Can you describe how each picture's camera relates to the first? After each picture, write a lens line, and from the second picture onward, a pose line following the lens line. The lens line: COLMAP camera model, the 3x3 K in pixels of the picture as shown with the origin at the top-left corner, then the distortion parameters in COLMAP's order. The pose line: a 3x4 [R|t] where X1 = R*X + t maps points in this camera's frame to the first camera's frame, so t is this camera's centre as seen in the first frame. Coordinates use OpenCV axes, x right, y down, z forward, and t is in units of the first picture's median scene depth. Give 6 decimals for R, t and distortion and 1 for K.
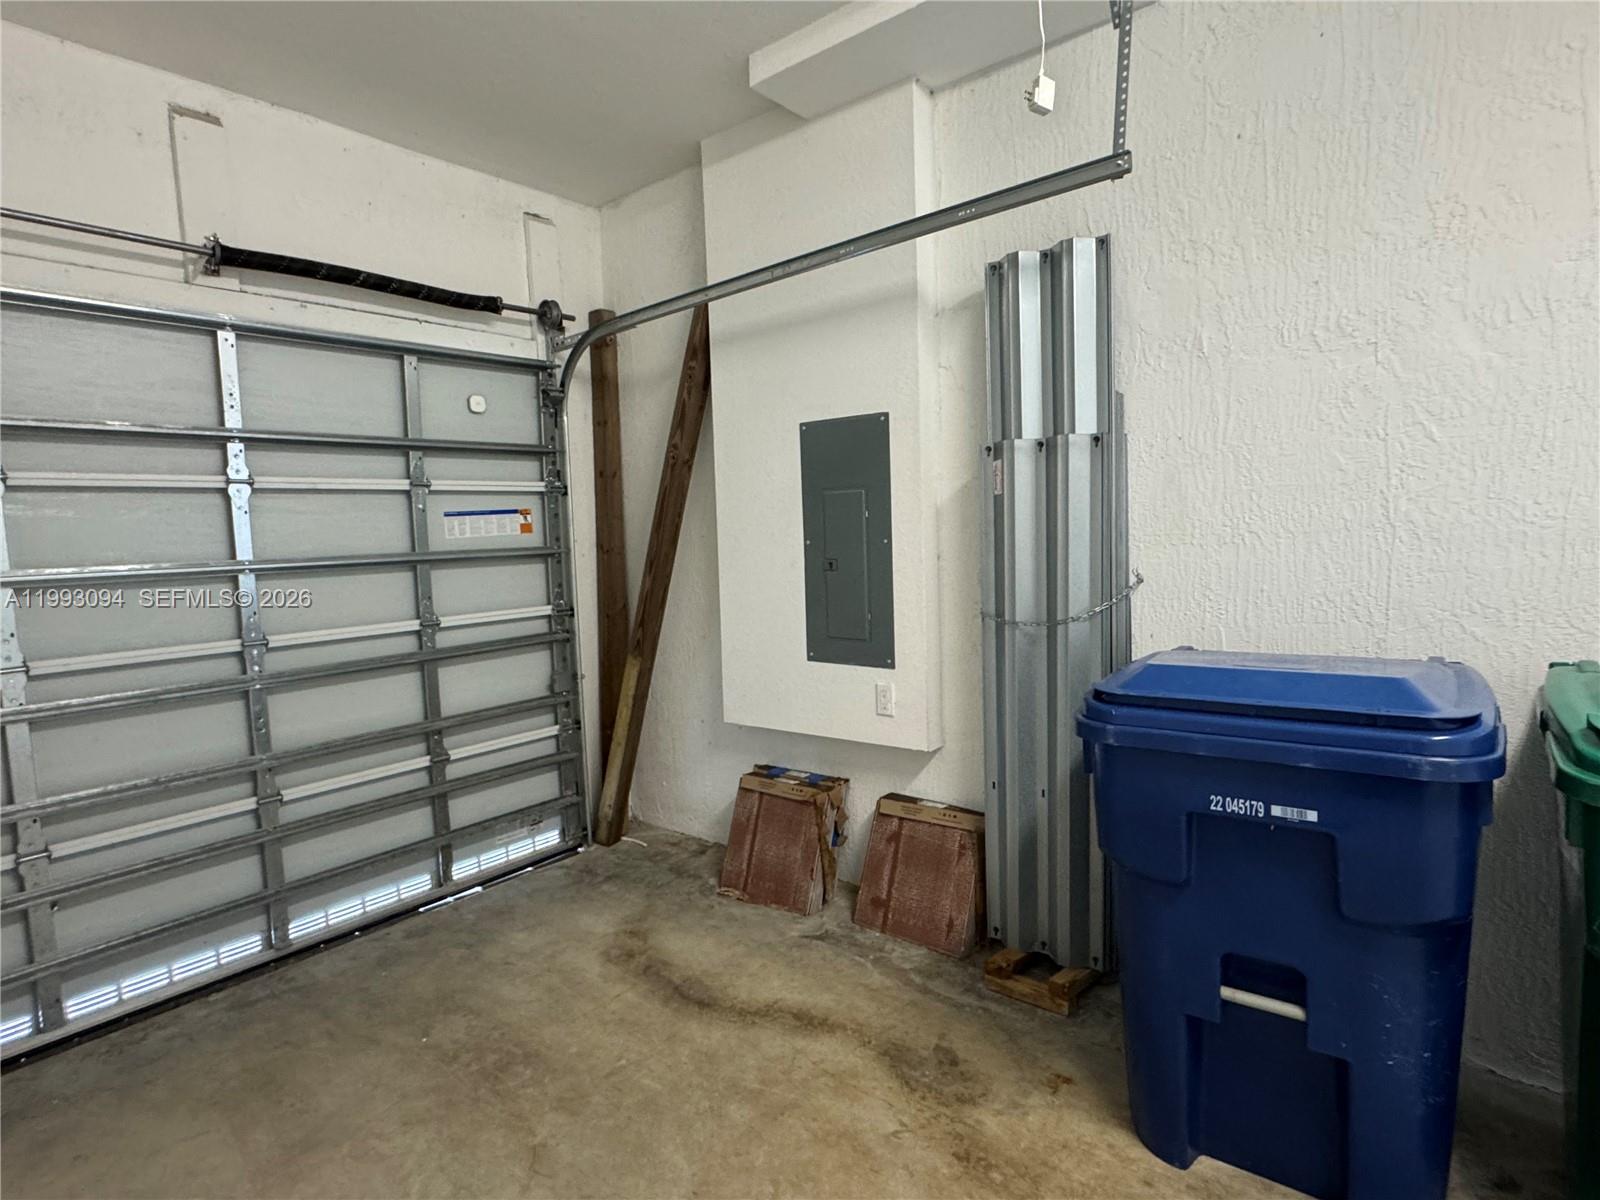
lens RADIAL K [[843.6, 0, 799.5], [0, 843.6, 602.2], [0, 0, 1]] dist [0.001277, 0.000334]
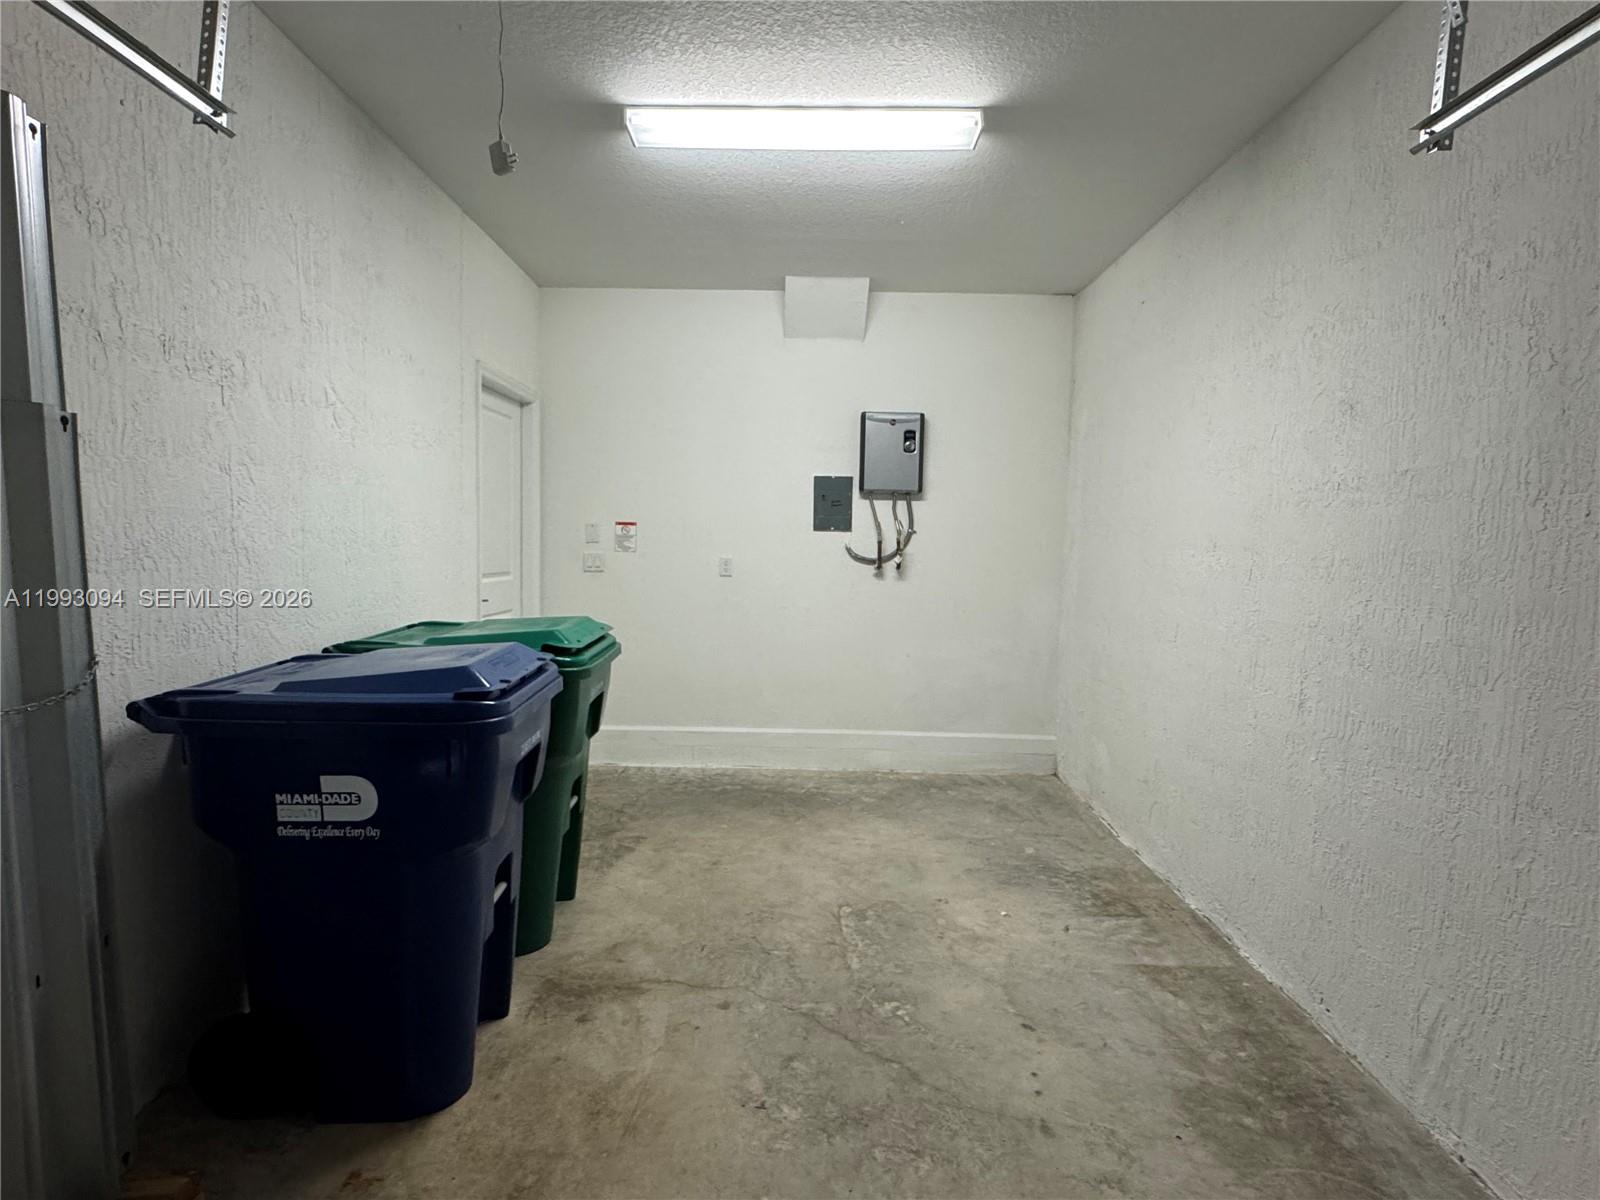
lens RADIAL K [[843.6, 0, 798.8], [0, 843.6, 602.8], [0, 0, 1]] dist [0.001277, 0.000334]
pose [[-0.646812, -0.030780, 0.762028, -0.596570], [0.075923, 0.991623, 0.104498, -0.077278], [-0.758861, 0.125446, -0.639057, 1.070132]]
